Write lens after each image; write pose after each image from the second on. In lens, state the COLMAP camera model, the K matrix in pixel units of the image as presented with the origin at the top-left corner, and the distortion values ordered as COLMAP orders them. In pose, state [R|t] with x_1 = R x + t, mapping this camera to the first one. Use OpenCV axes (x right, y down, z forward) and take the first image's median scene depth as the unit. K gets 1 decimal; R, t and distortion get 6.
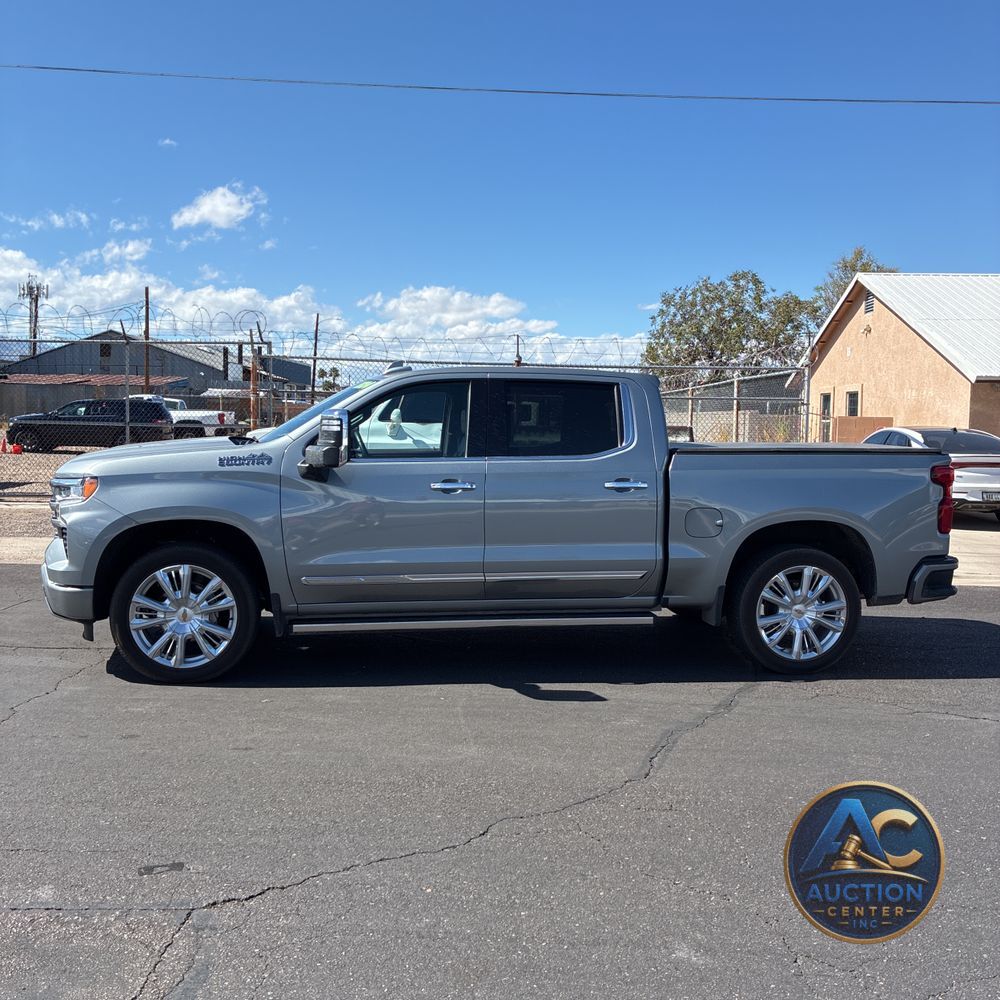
lens RADIAL K [[1020.3, 0, 517.2], [0, 1020.3, 477.5], [0, 0, 1]] dist [0.015942, 0.000000]
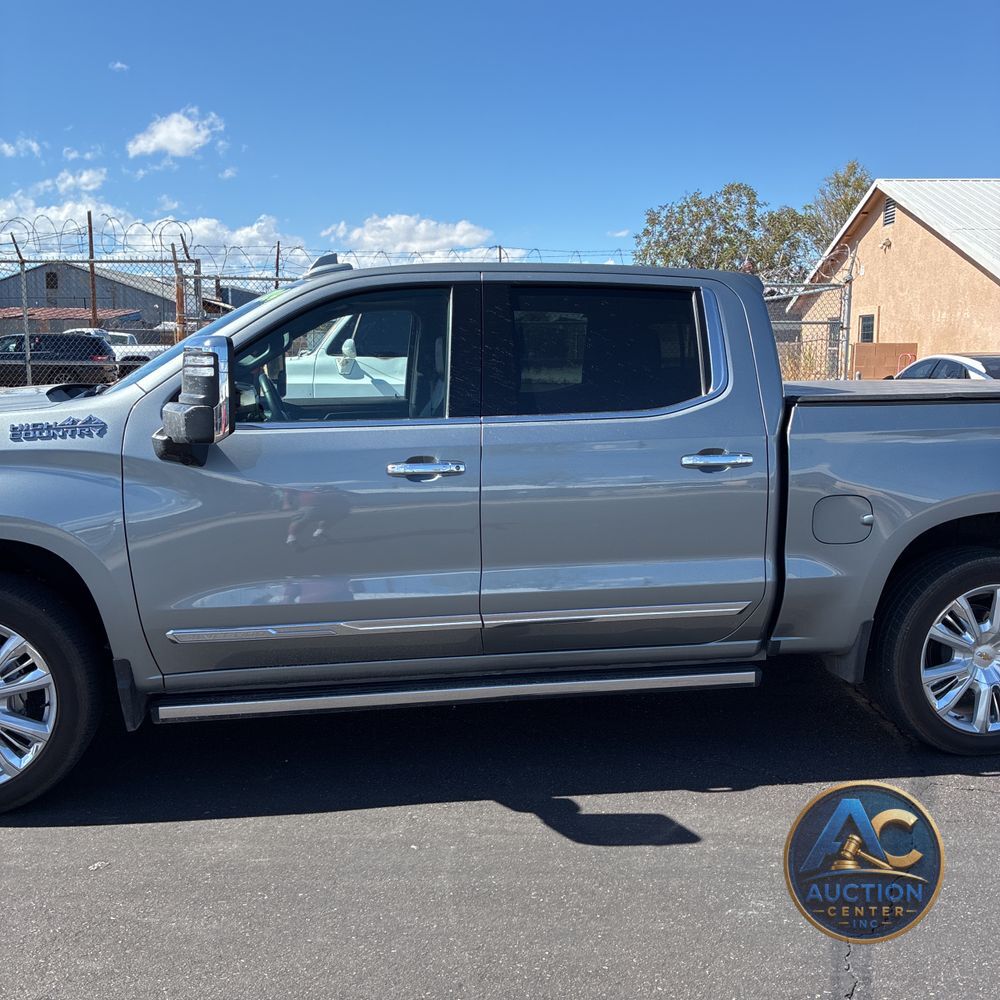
lens RADIAL K [[1020.3, 0, 502.6], [0, 1020.3, 493.7], [0, 0, 1]] dist [0.015942, 0.000000]
pose [[0.999789, -0.014348, 0.014669, -0.026418], [0.013095, 0.996530, 0.082197, -0.022985], [-0.015797, -0.081988, 0.996508, 0.396350]]
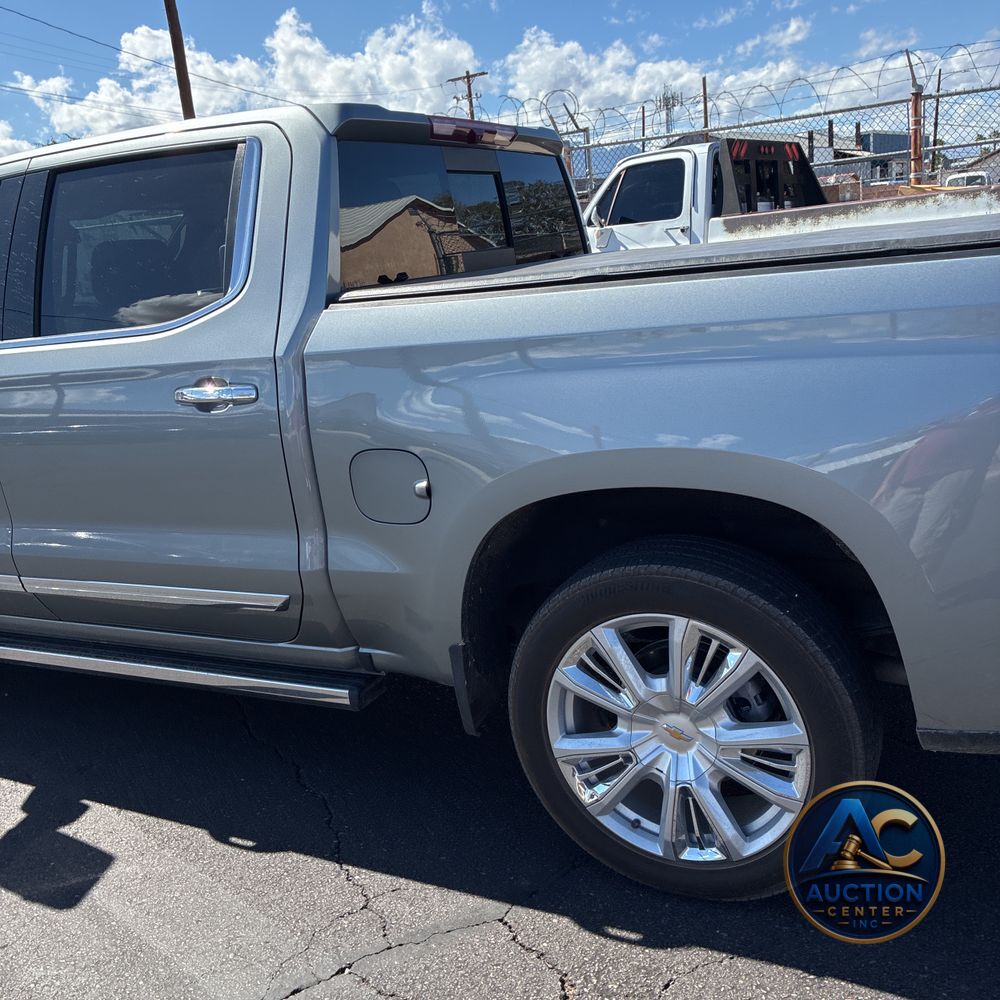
lens RADIAL K [[1020.3, 0, 509.9], [0, 1020.3, 489.7], [0, 0, 1]] dist [0.015942, 0.000000]
pose [[0.812076, 0.045024, -0.581812, 0.438237], [0.076740, 0.980121, 0.182960, -0.021179], [0.578483, -0.193226, 0.792478, 0.712706]]
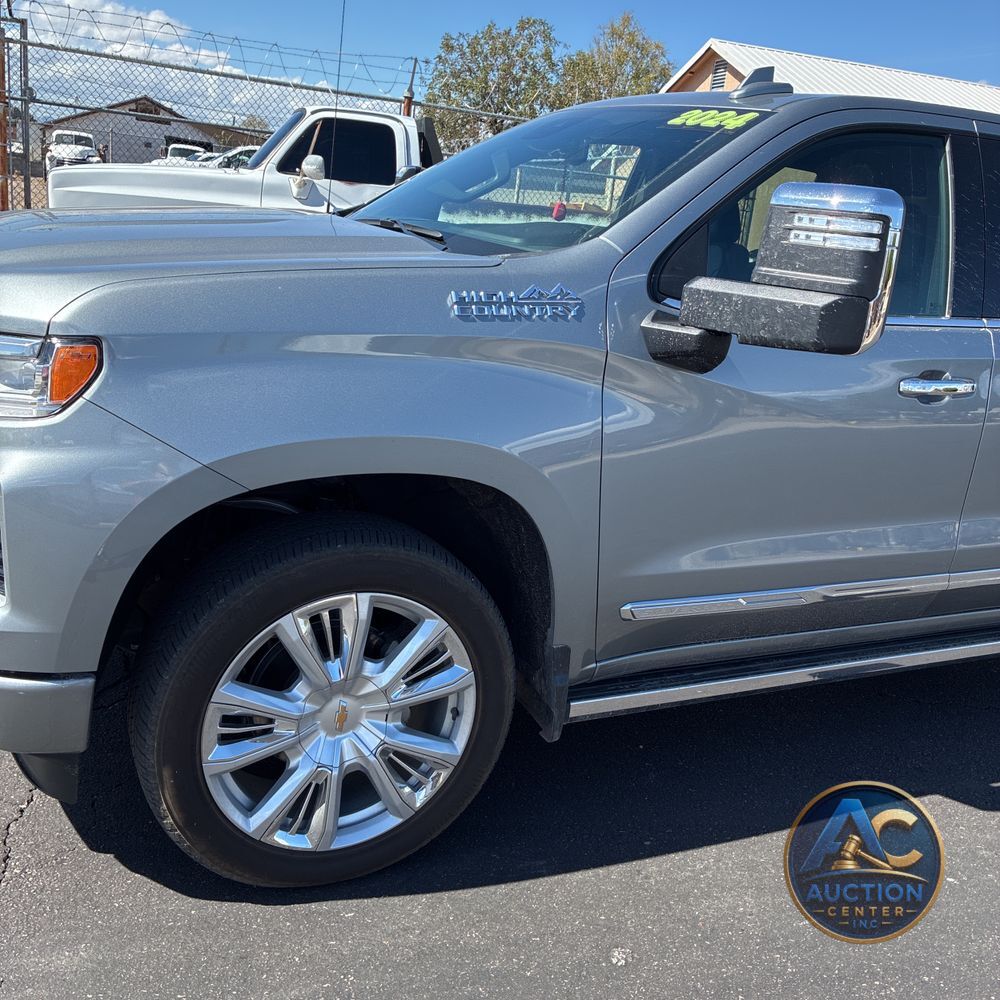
lens RADIAL K [[1020.3, 0, 514.2], [0, 1020.3, 480.8], [0, 0, 1]] dist [0.015942, 0.000000]
pose [[0.952364, 0.006326, 0.304898, -0.348508], [-0.075284, 0.973719, 0.214950, -0.030939], [-0.295525, -0.227665, 0.927811, 0.603361]]
